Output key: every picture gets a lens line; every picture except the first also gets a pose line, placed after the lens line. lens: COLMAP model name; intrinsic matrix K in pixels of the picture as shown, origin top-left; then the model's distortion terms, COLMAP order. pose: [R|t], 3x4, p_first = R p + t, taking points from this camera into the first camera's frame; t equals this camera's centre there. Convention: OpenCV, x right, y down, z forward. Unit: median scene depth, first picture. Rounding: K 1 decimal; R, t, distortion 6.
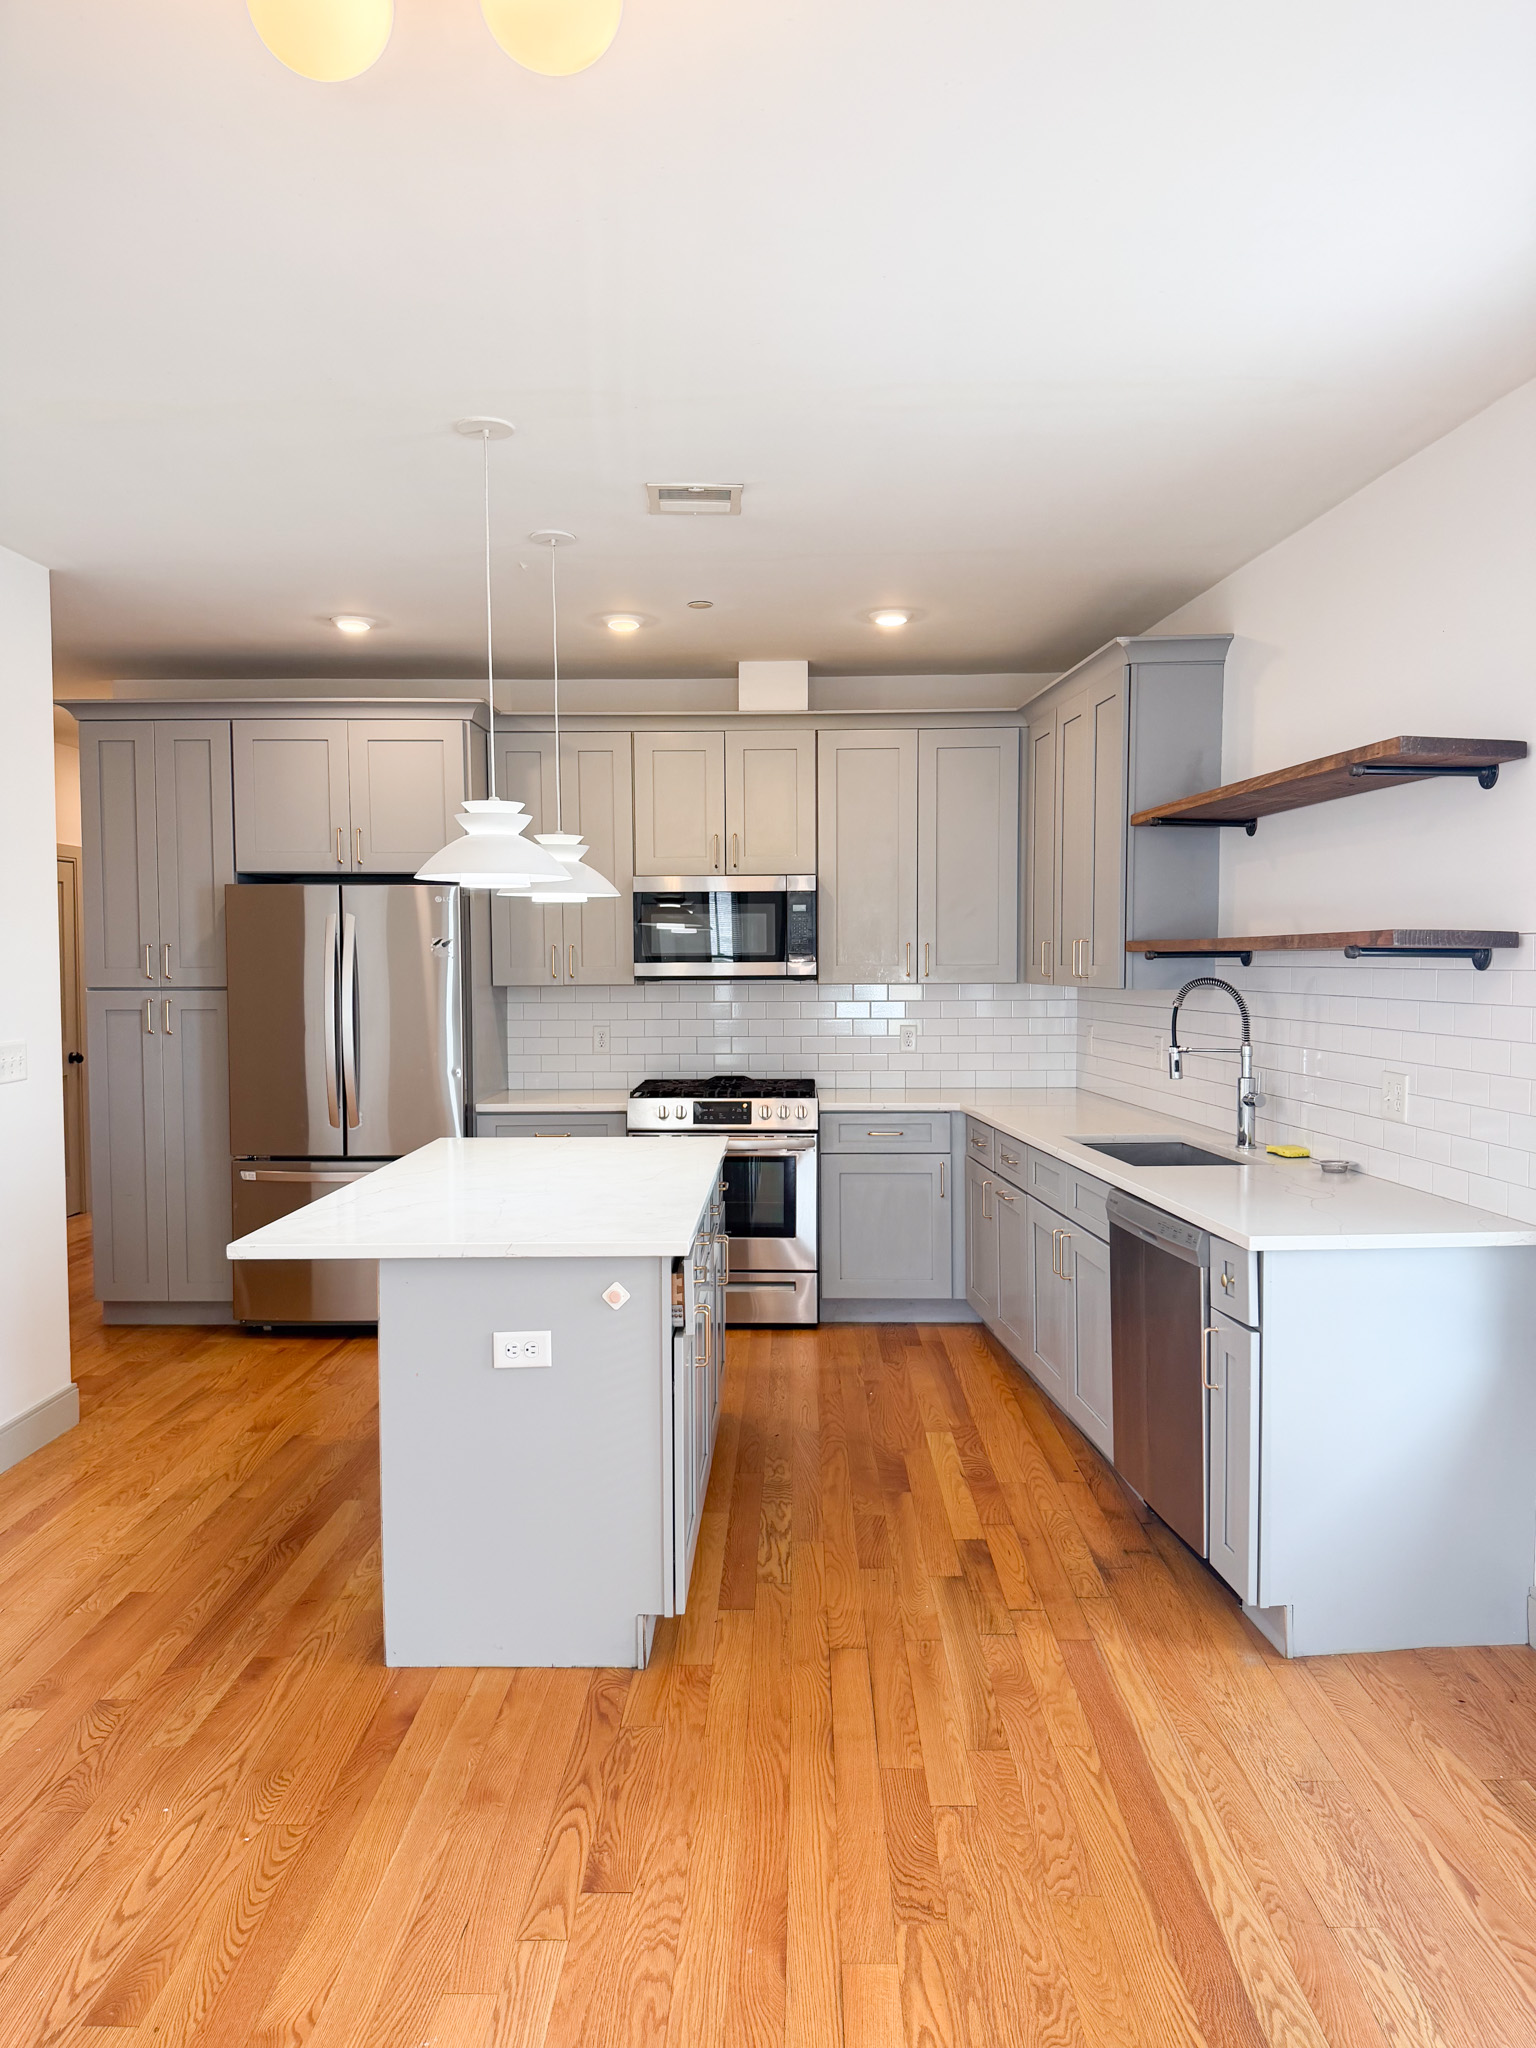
lens RADIAL K [[1433.2, 0, 763.7], [0, 1433.2, 1027.5], [0, 0, 1]] dist [0.124311, -0.193521]
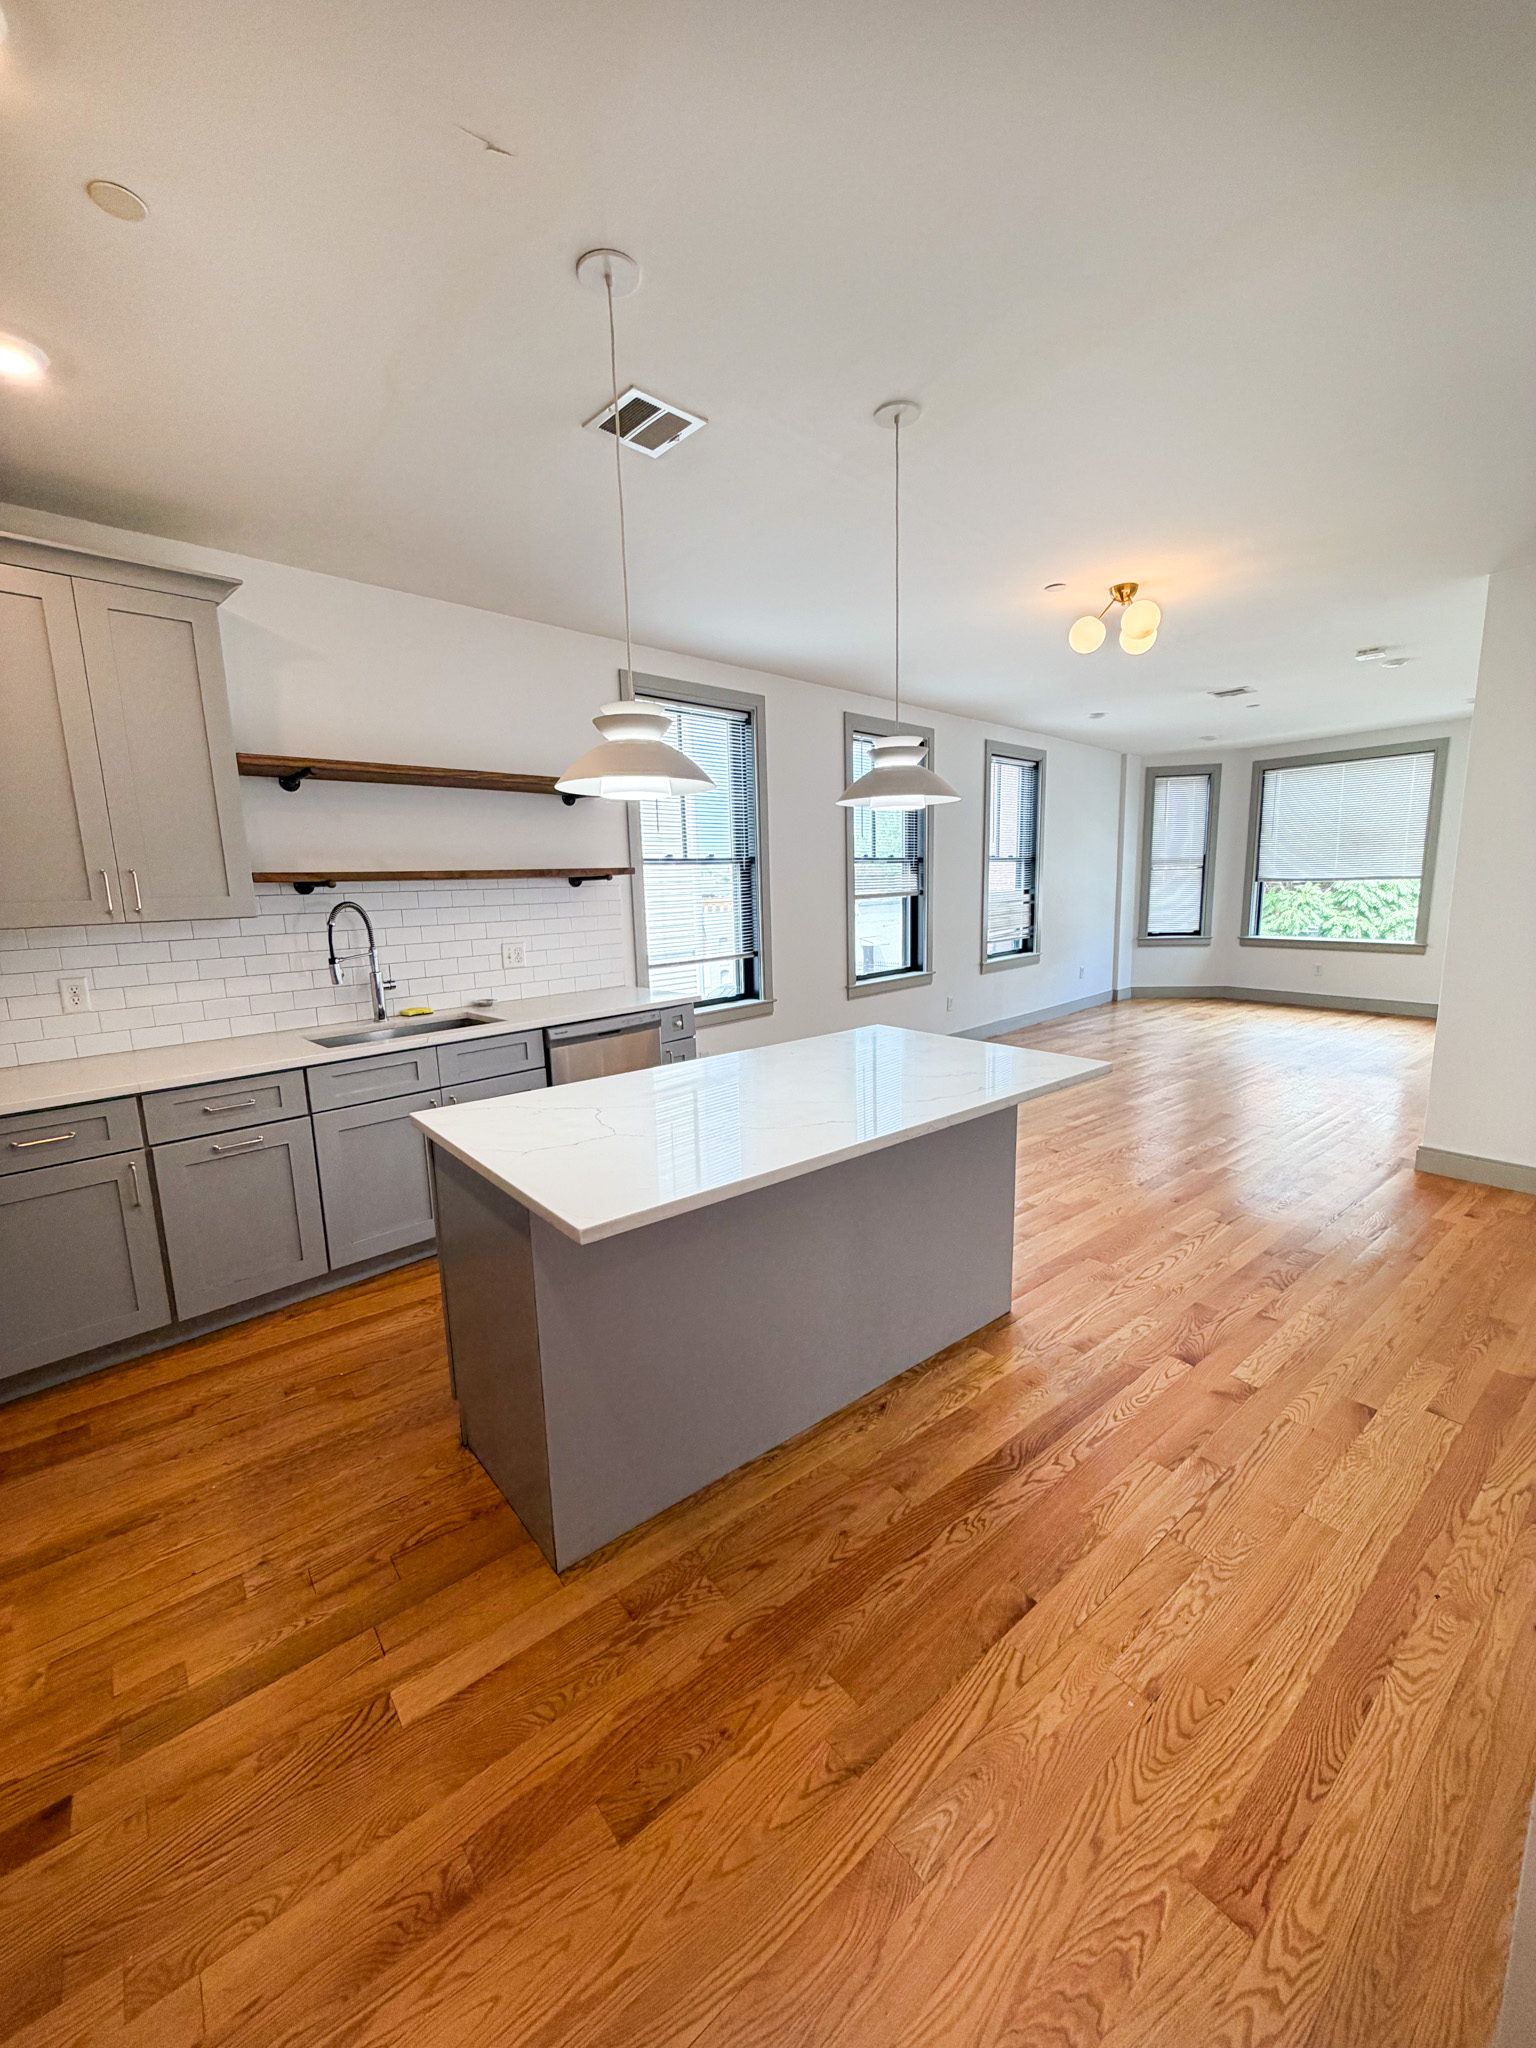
lens RADIAL K [[814.1, 0, 766.8], [0, 814.1, 1020.6], [0, 0, 1]] dist [-0.001461, 0.000736]
pose [[-0.649418, -0.108706, 0.752621, -0.567040], [0.069618, 0.977074, 0.201197, -0.057949], [-0.757238, 0.183057, -0.626962, 1.335452]]
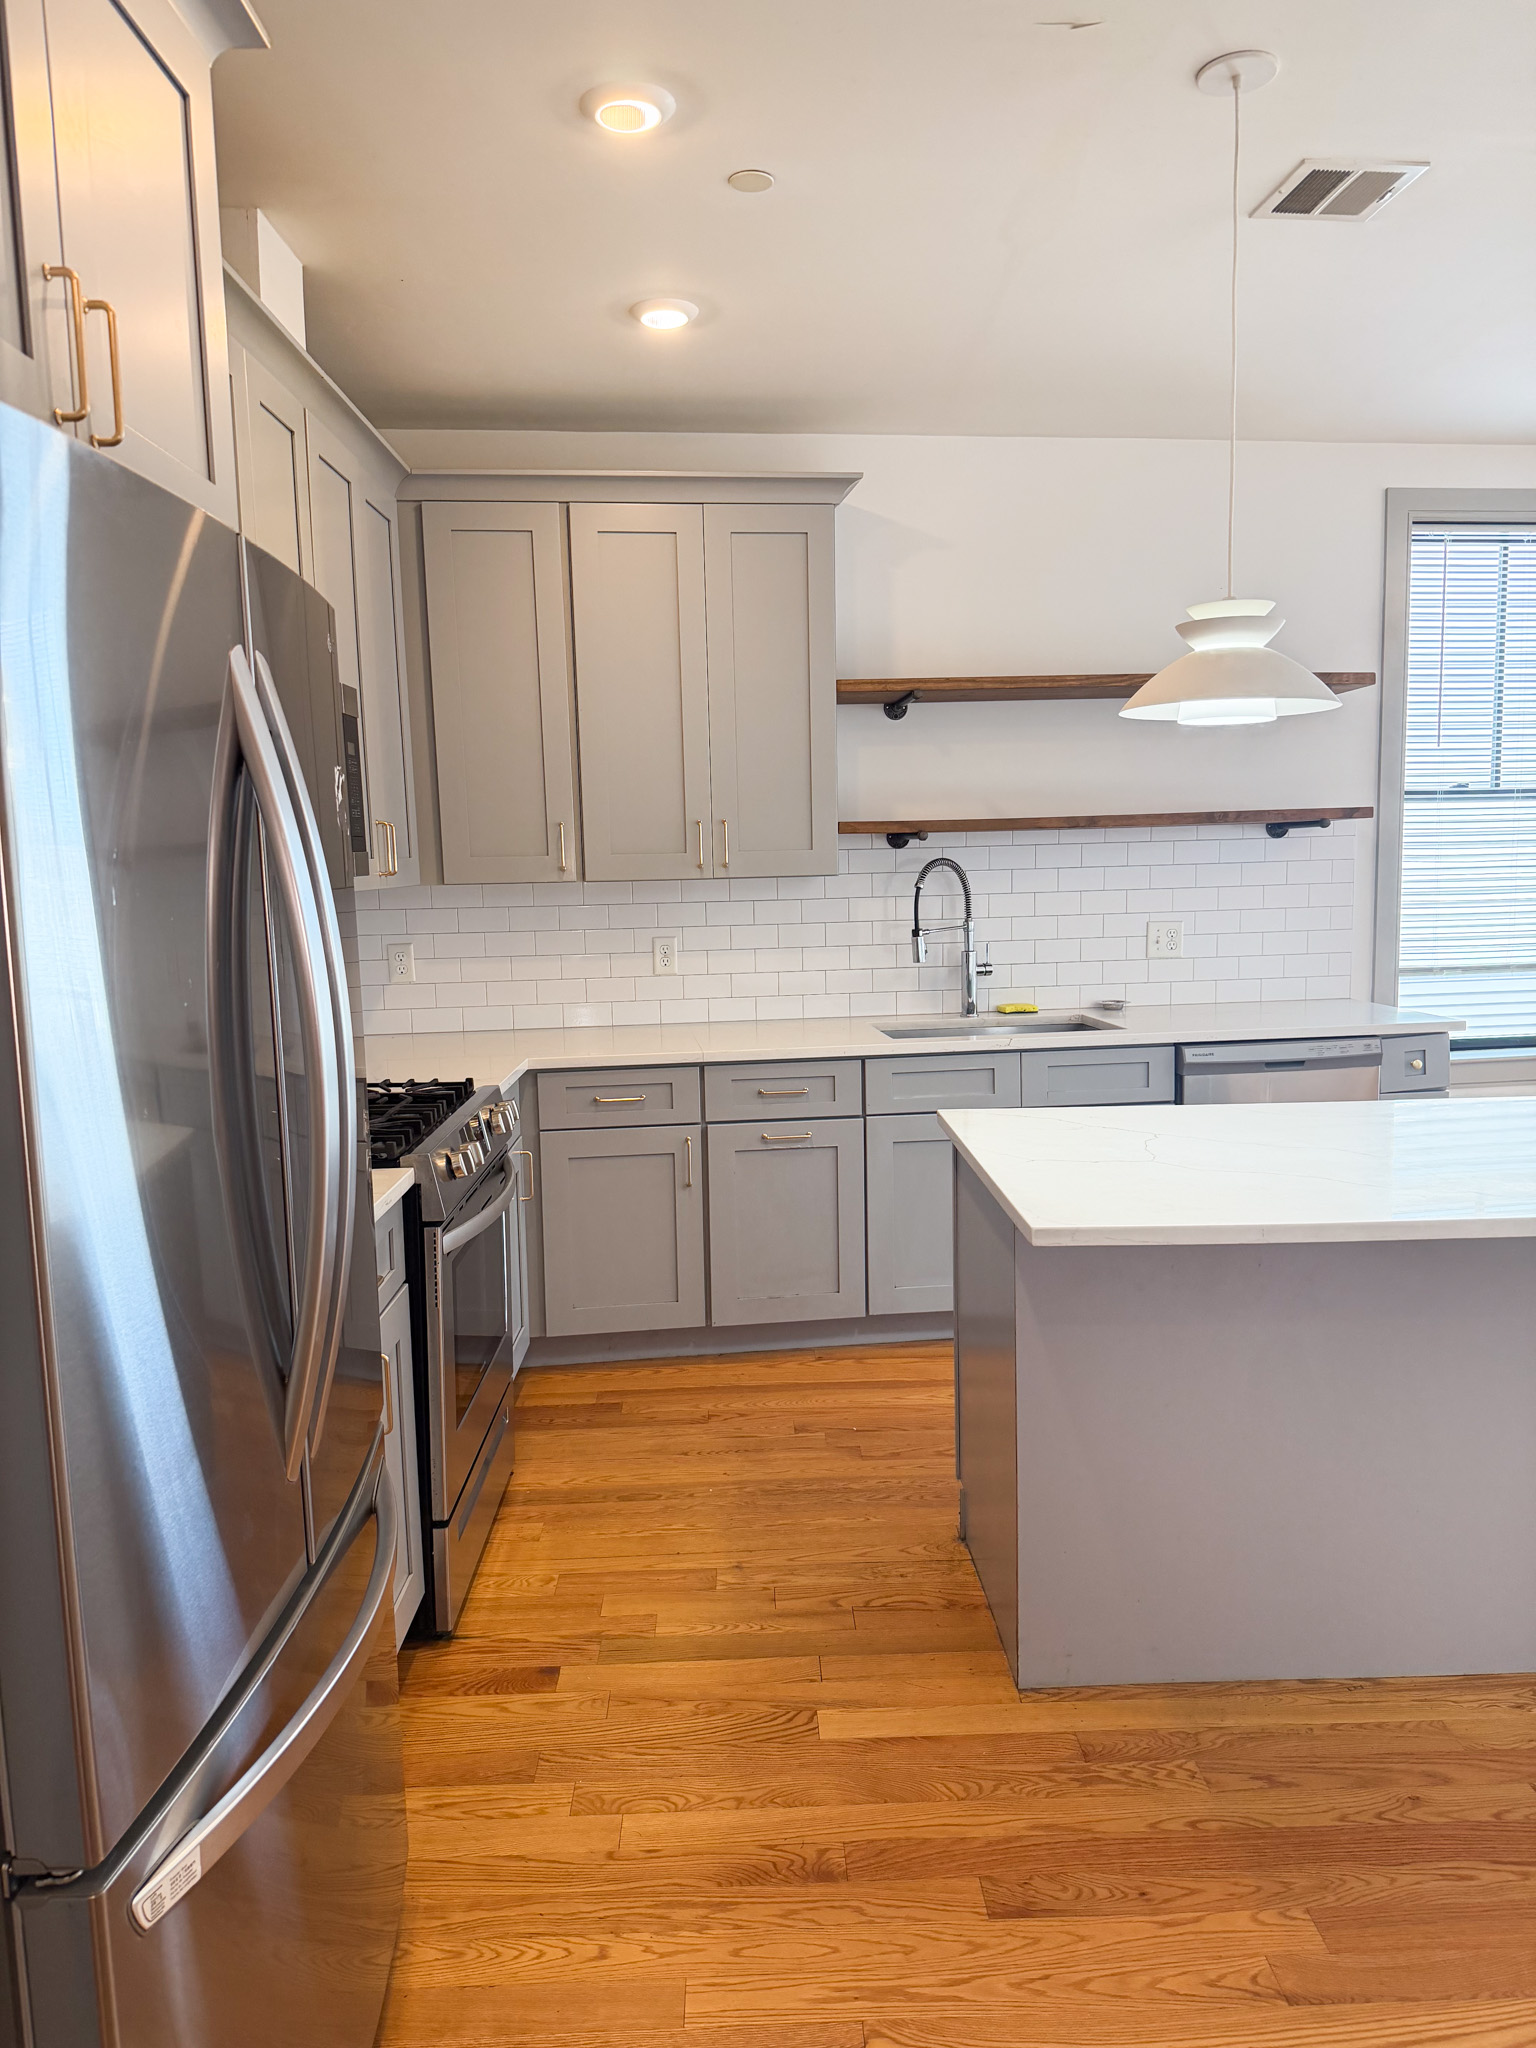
lens RADIAL K [[1433.2, 0, 763.7], [0, 1433.2, 1027.5], [0, 0, 1]] dist [0.124311, -0.193521]
pose [[-0.043511, -0.117646, 0.992102, -0.791741], [0.075557, 0.989811, 0.120688, -0.054577], [-0.996192, 0.080212, -0.034179, 1.308251]]
